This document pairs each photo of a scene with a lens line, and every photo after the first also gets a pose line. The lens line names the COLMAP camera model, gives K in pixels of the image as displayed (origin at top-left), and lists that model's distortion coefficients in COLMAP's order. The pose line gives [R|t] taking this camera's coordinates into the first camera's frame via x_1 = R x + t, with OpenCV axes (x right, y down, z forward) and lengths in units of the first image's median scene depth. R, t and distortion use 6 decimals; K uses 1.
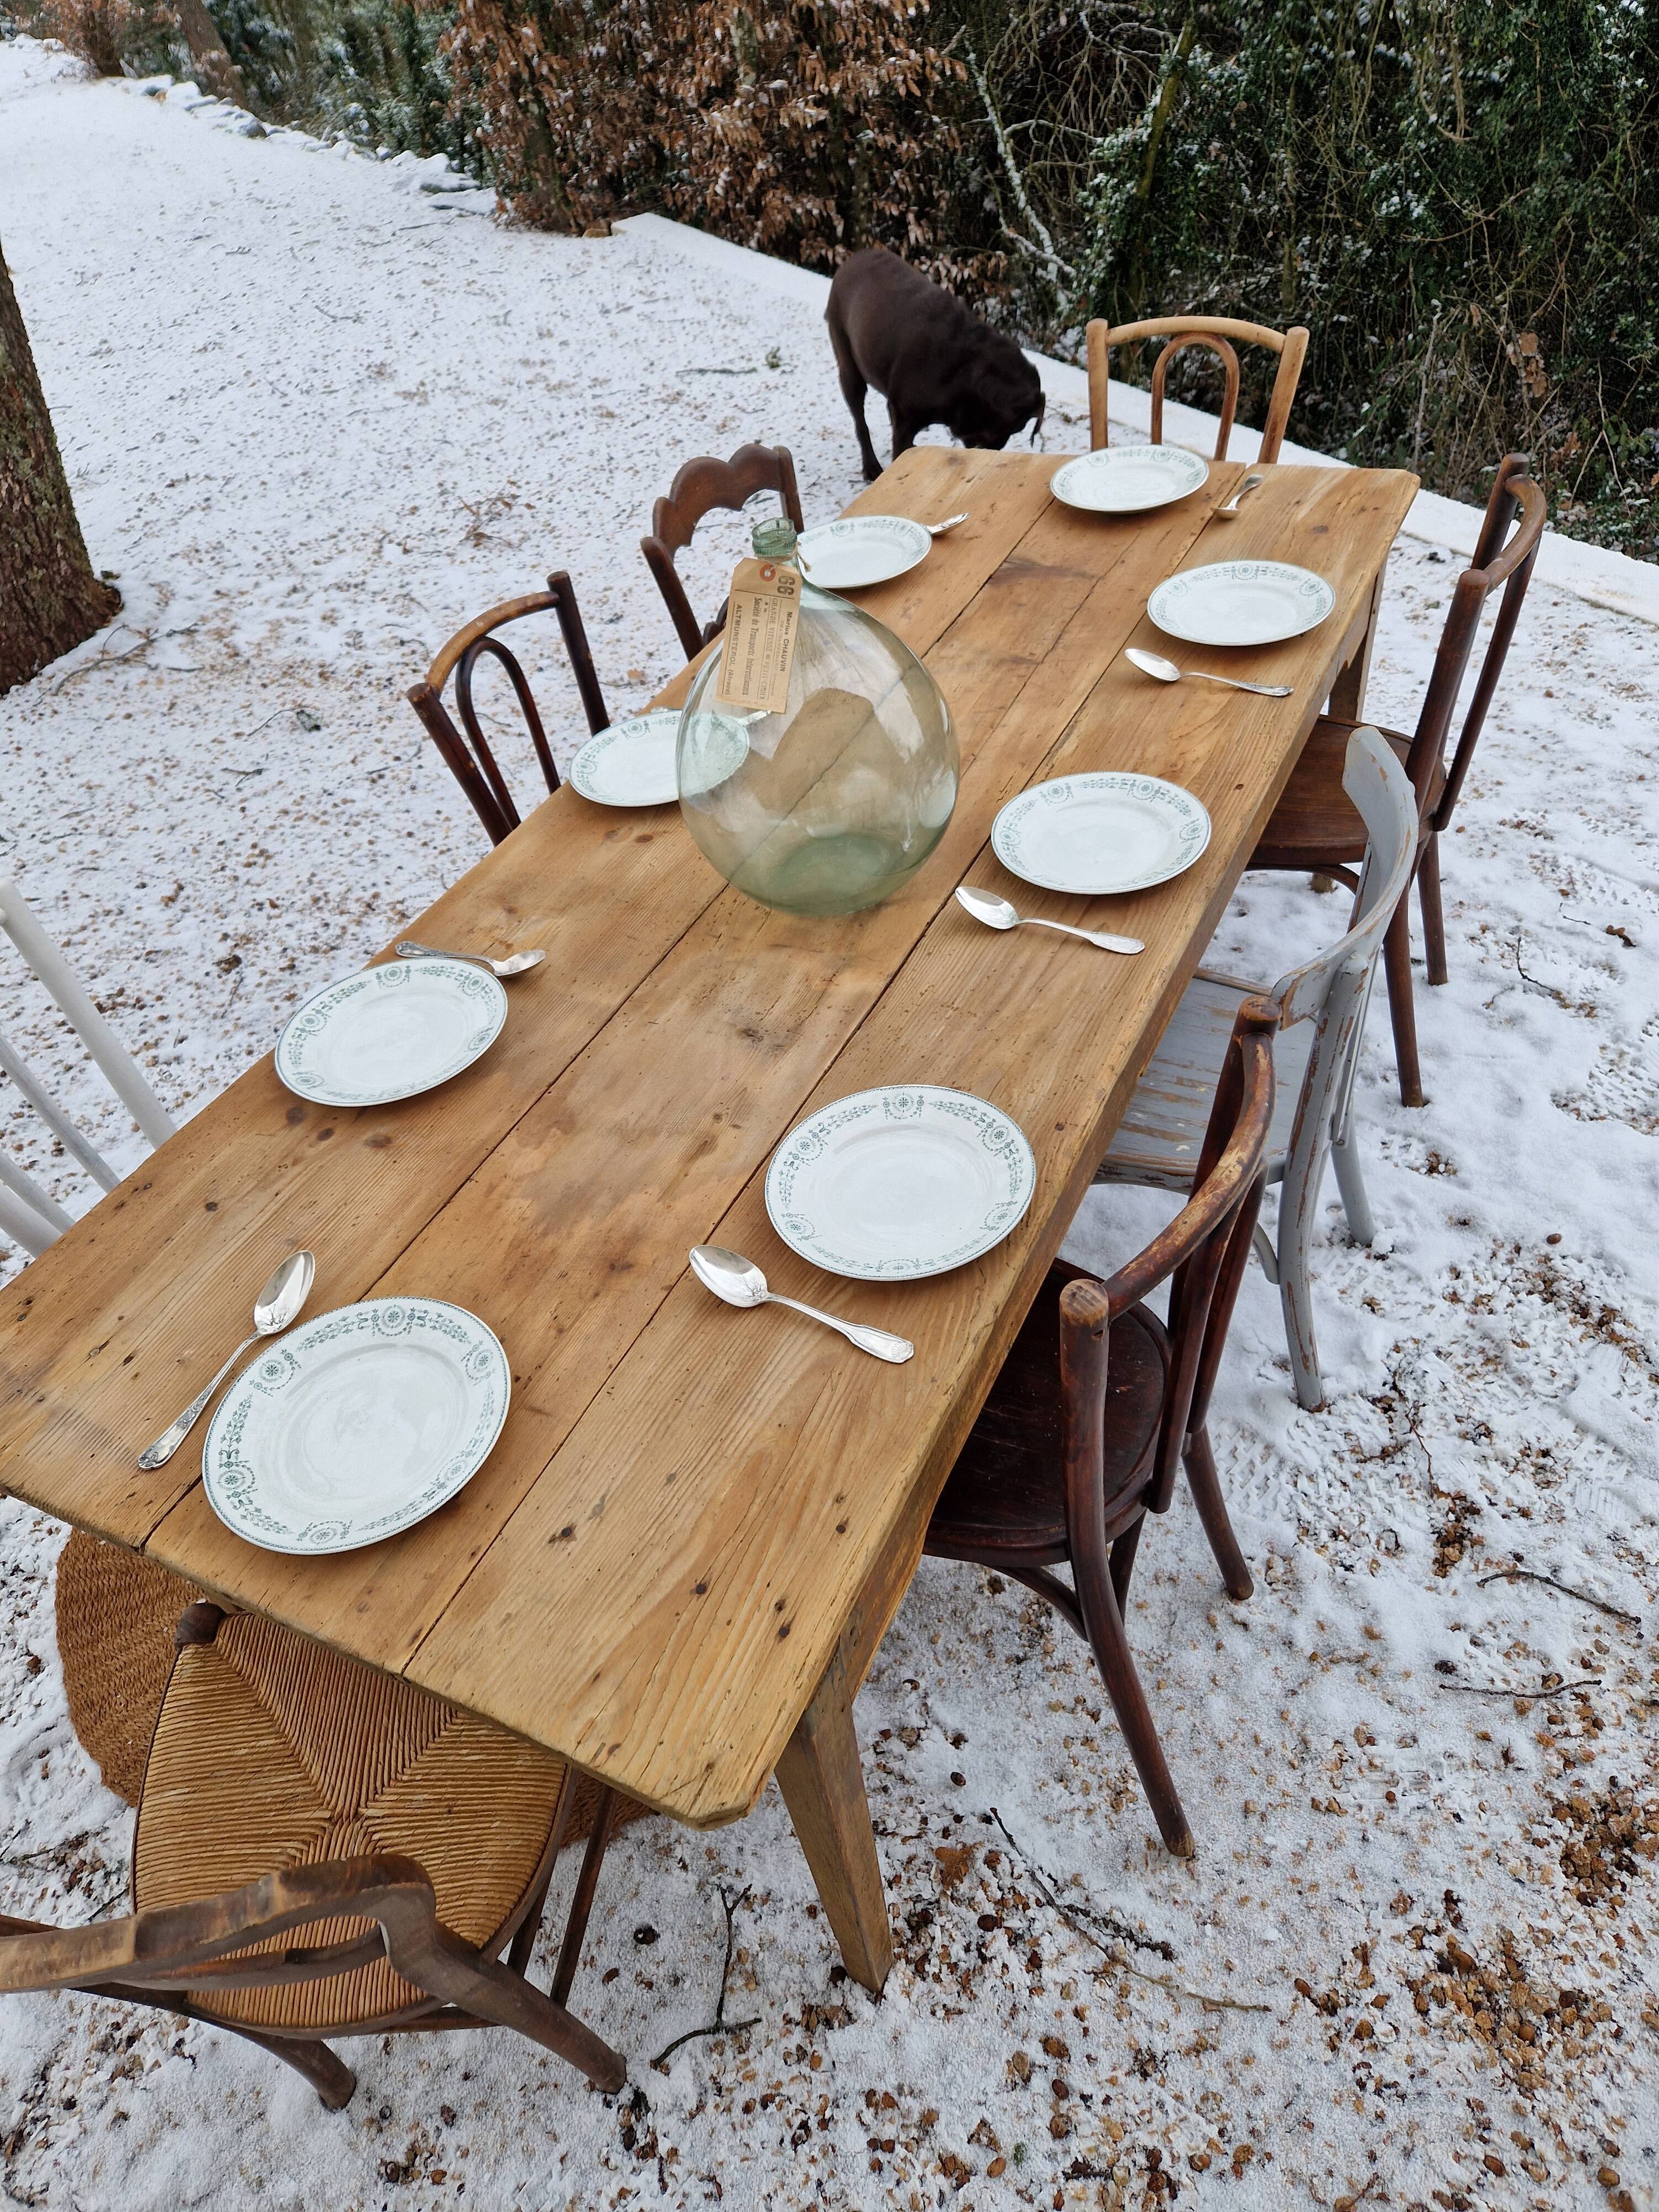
lens RADIAL K [[1434.3, 0, 831.7], [0, 1434.3, 1099.2], [0, 0, 1]] dist [0.069220, -0.055812]
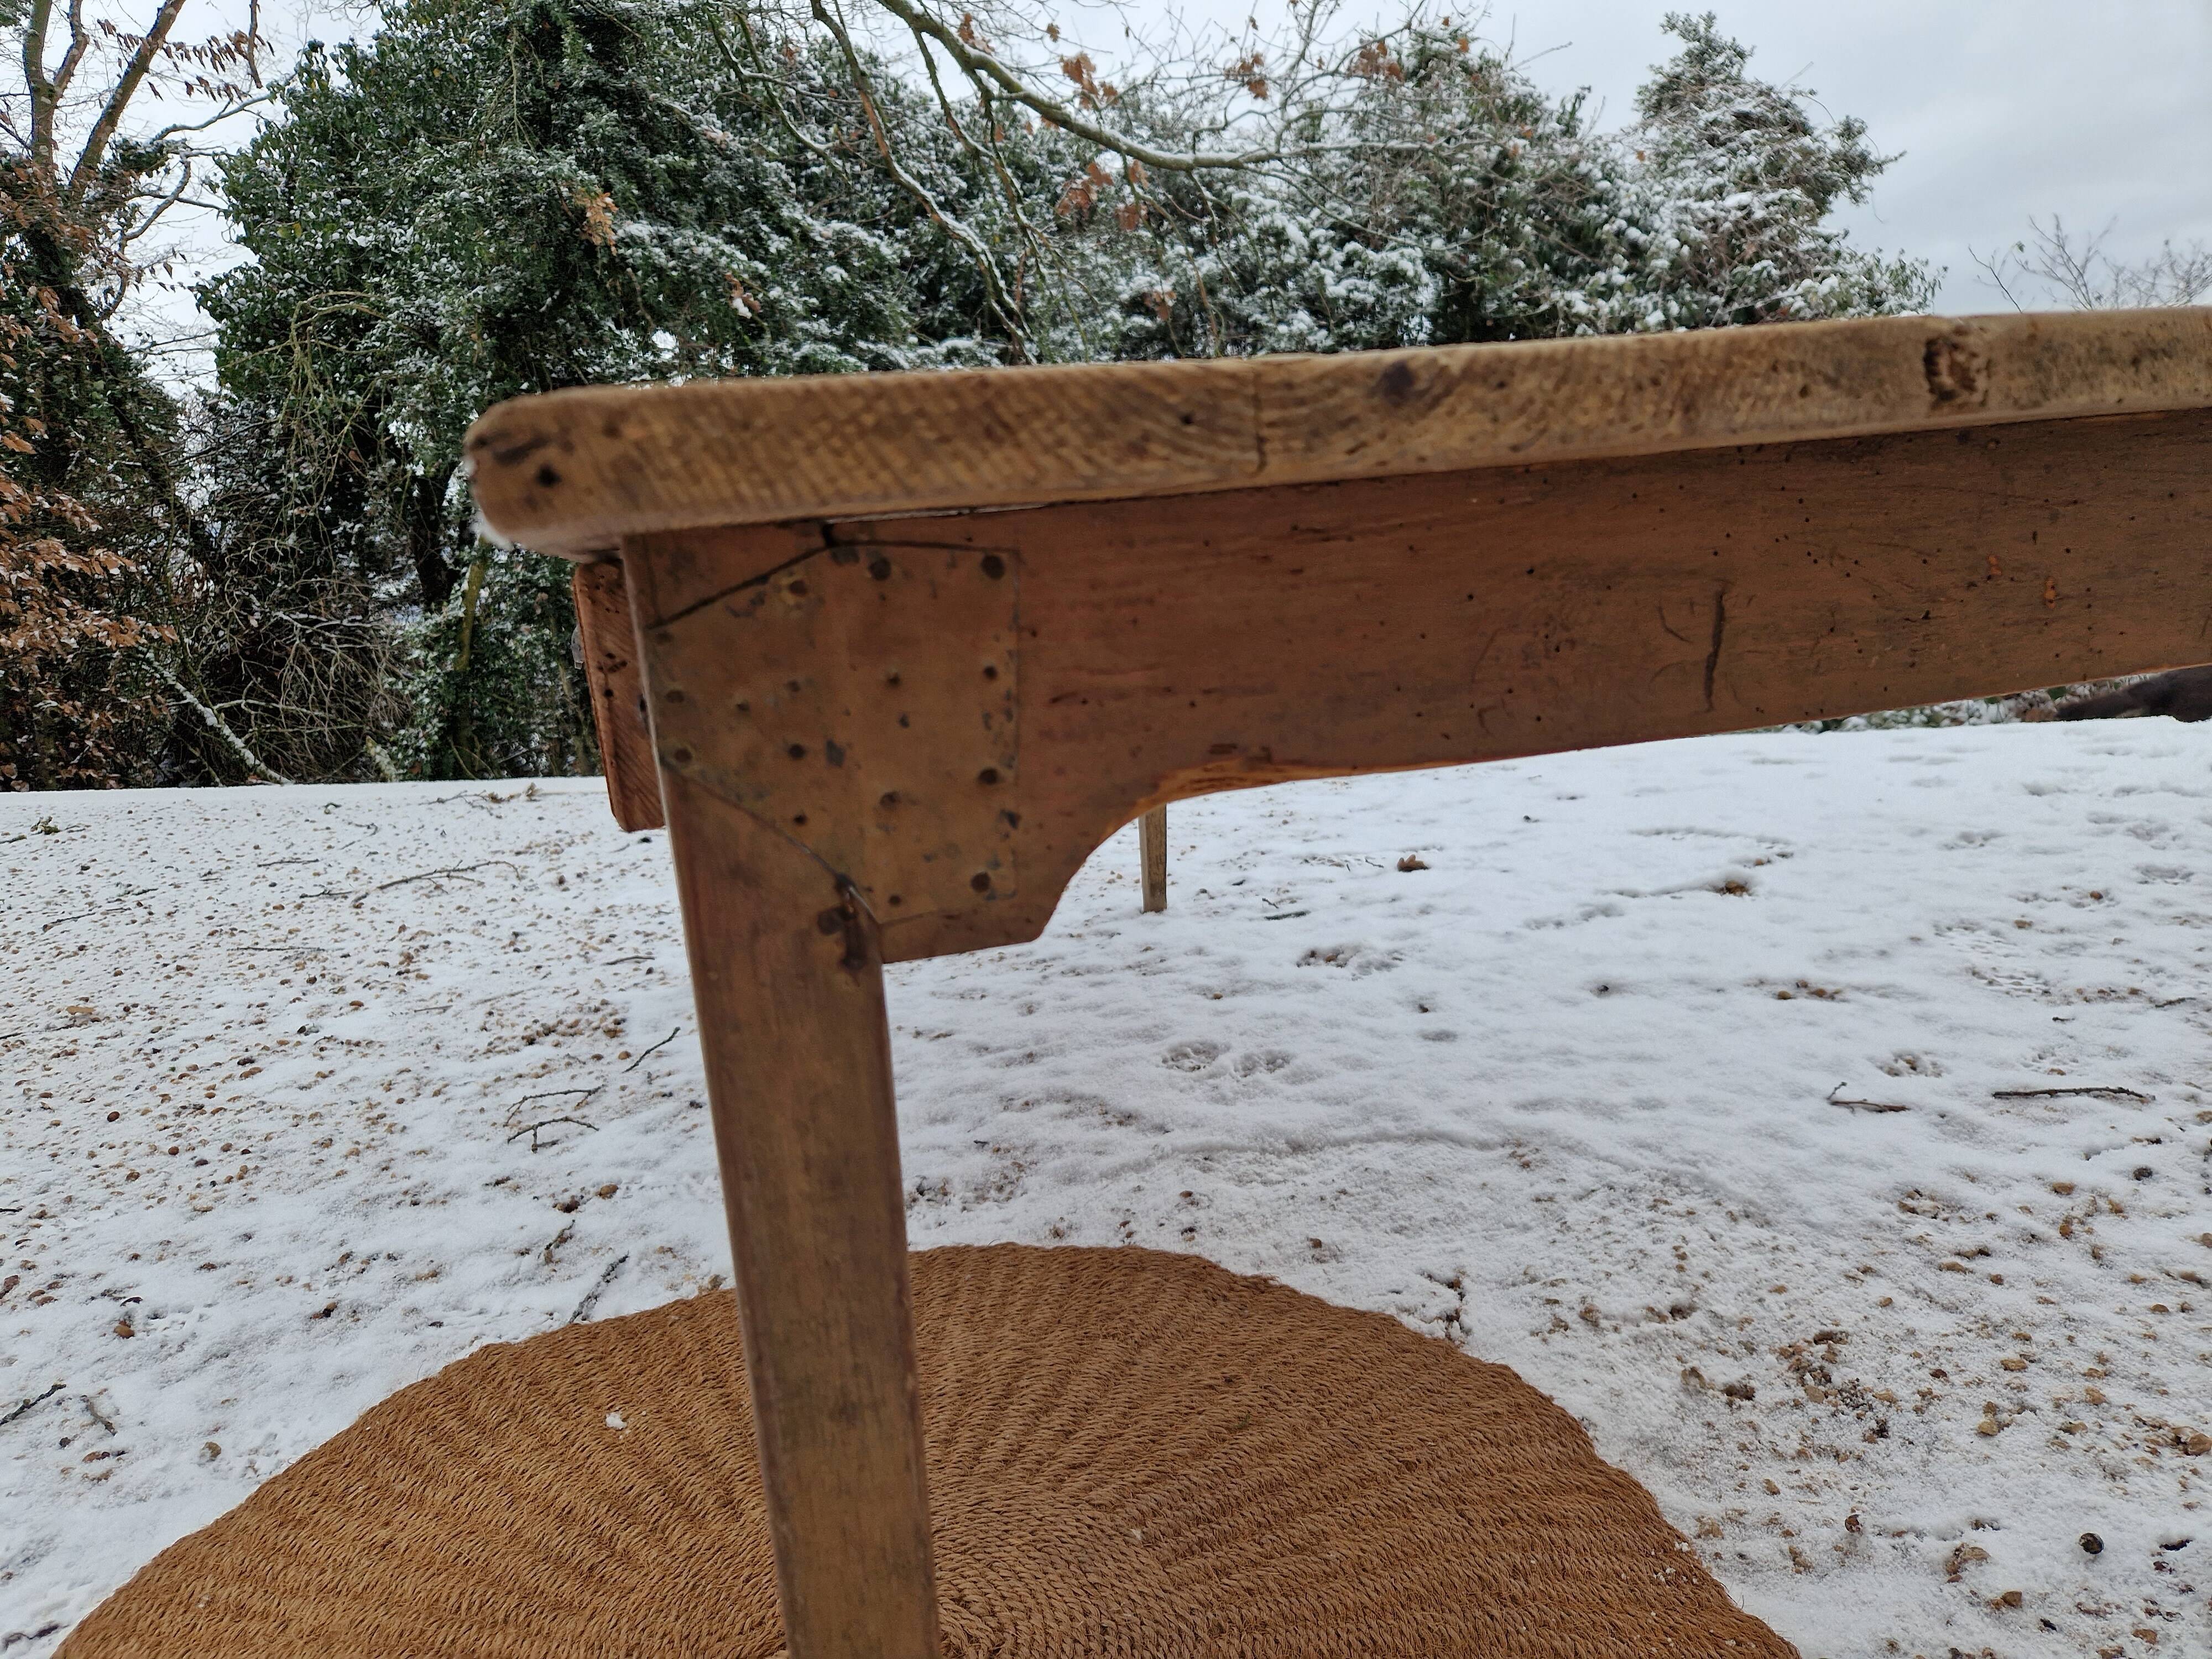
lens RADIAL K [[1471.6, 0, 1089.4], [0, 1471.6, 837.7], [0, 0, 1]] dist [0.059573, -0.044057]
pose [[0.739580, -0.095570, 0.666249, -0.567575], [0.457179, 0.797805, -0.393058, 0.299026], [-0.493972, 0.595293, 0.633734, 0.646241]]
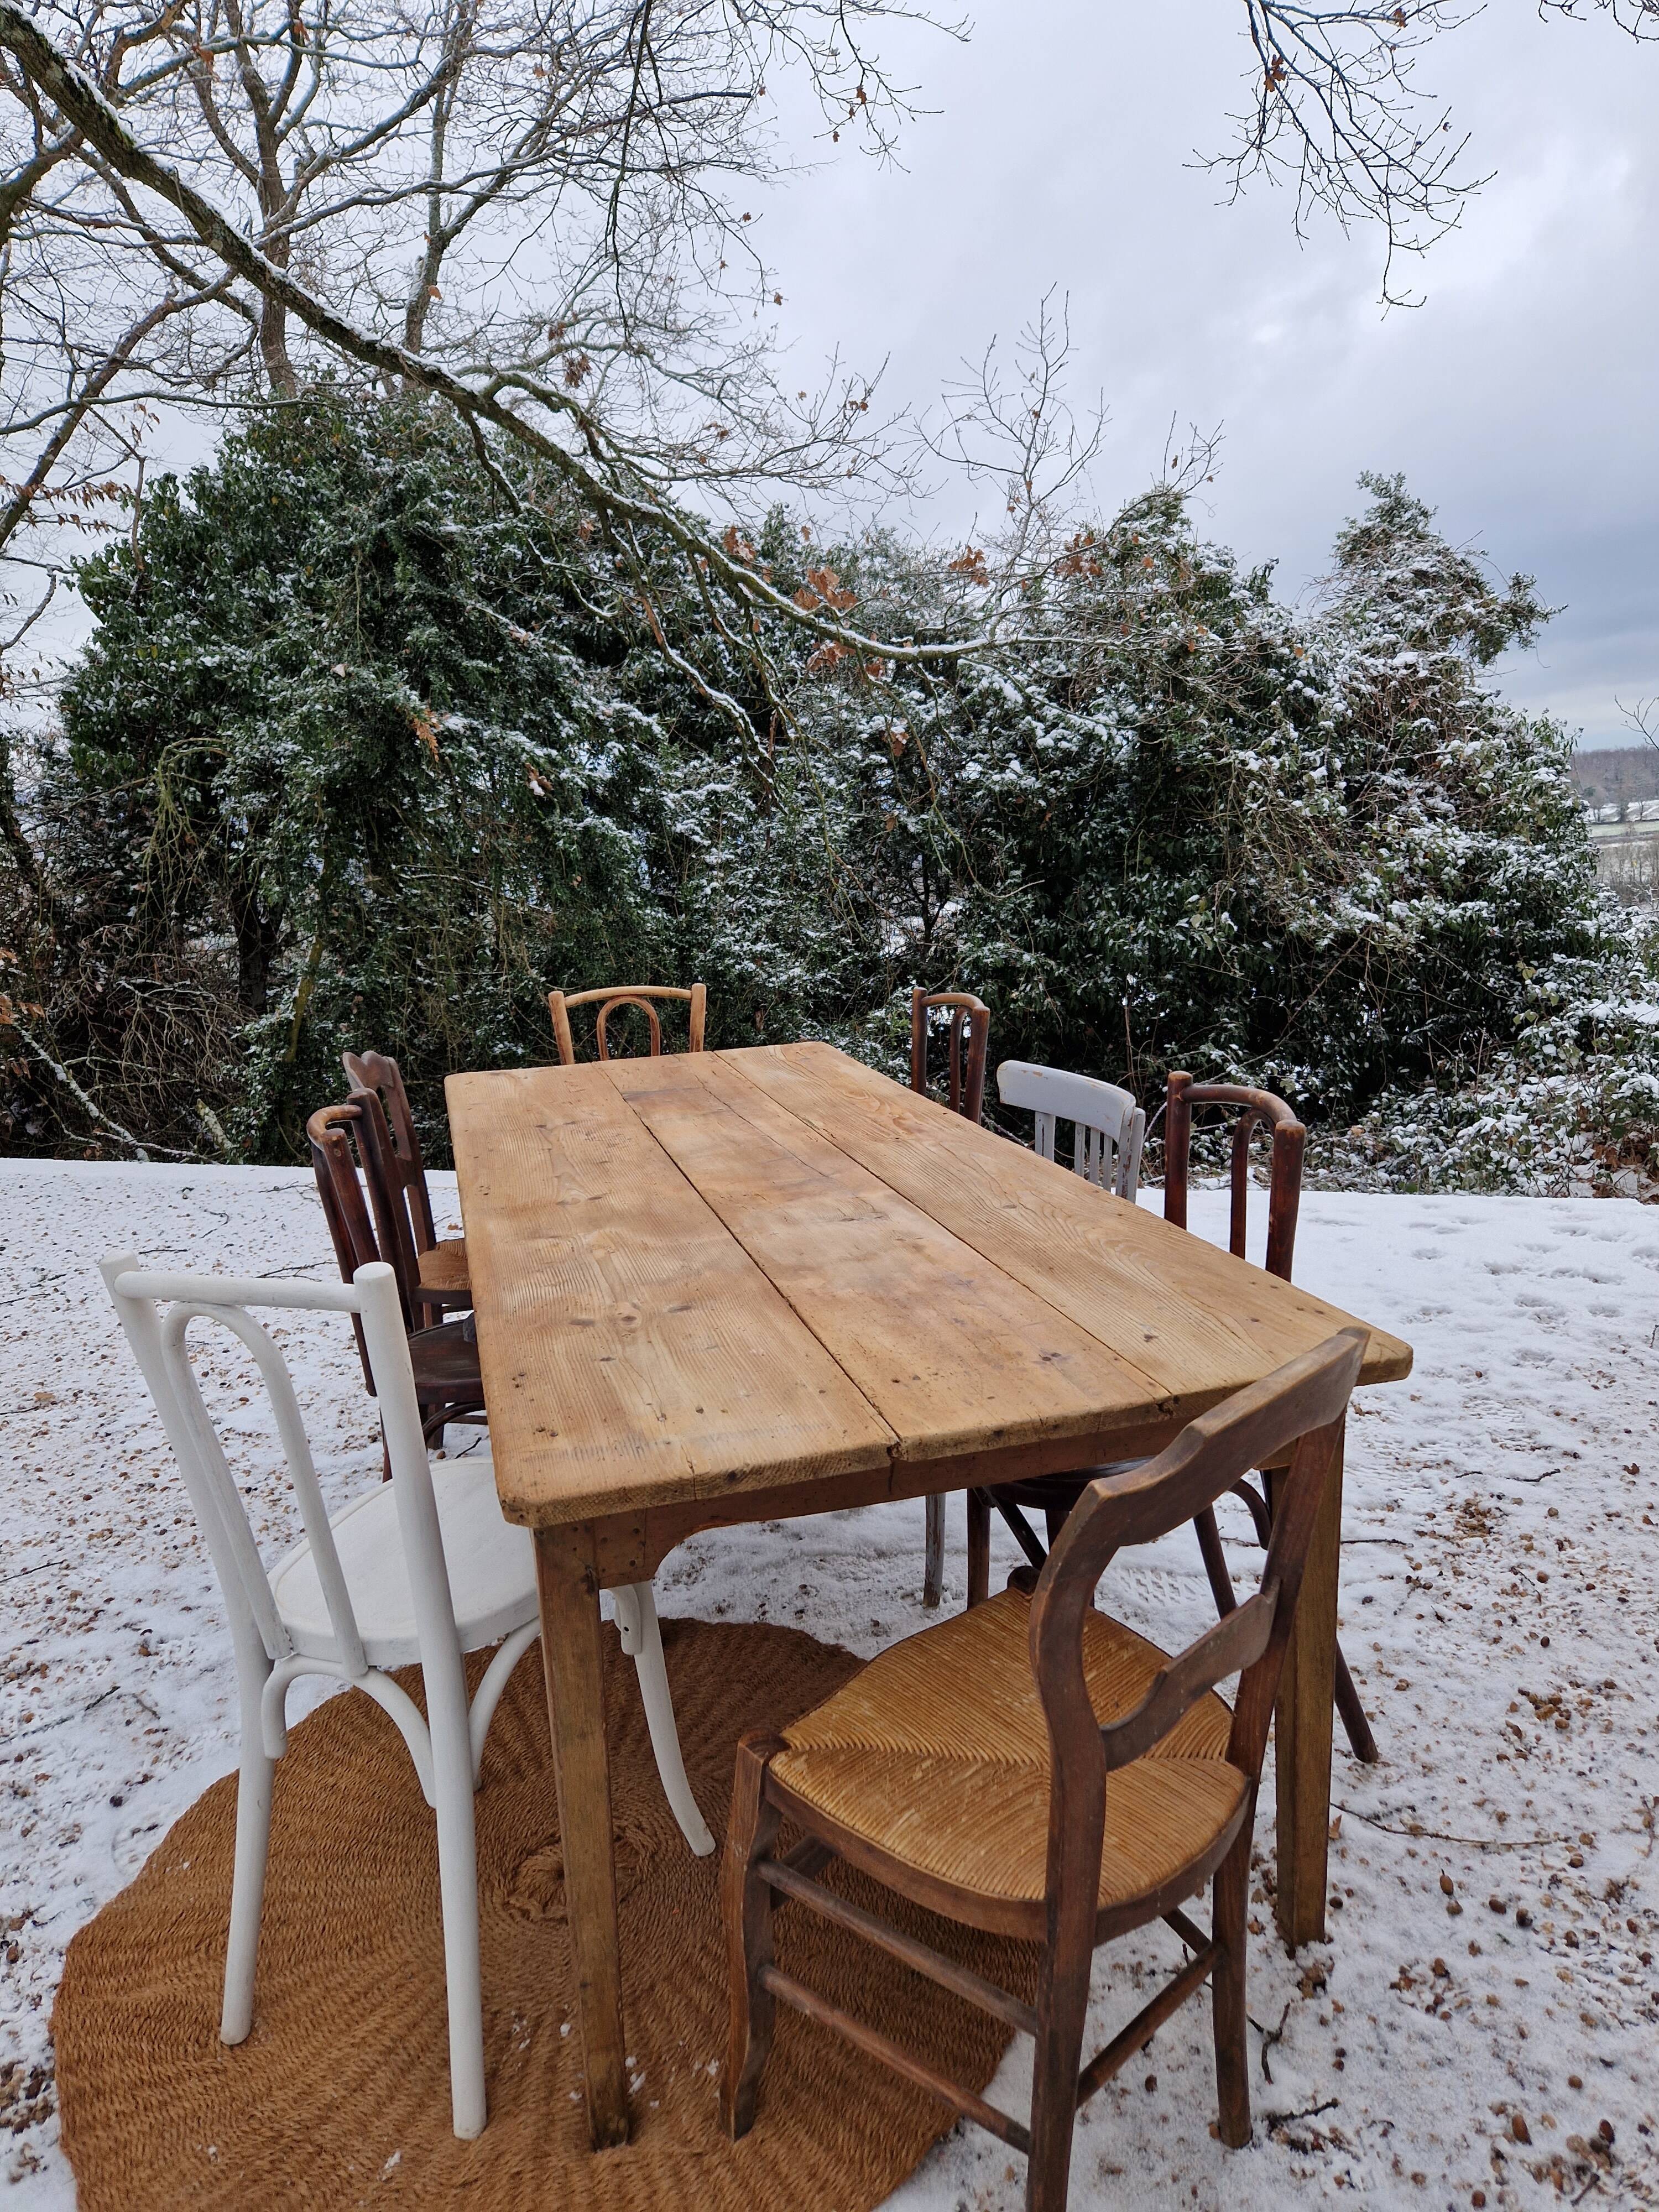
lens RADIAL K [[1434.3, 0, 831.7], [0, 1434.3, 1099.2], [0, 0, 1]] dist [0.069220, -0.055812]
pose [[0.749186, -0.053650, 0.660183, -0.839867], [0.427159, 0.800886, -0.419663, 0.370954], [-0.506216, 0.596409, 0.622930, 0.119080]]
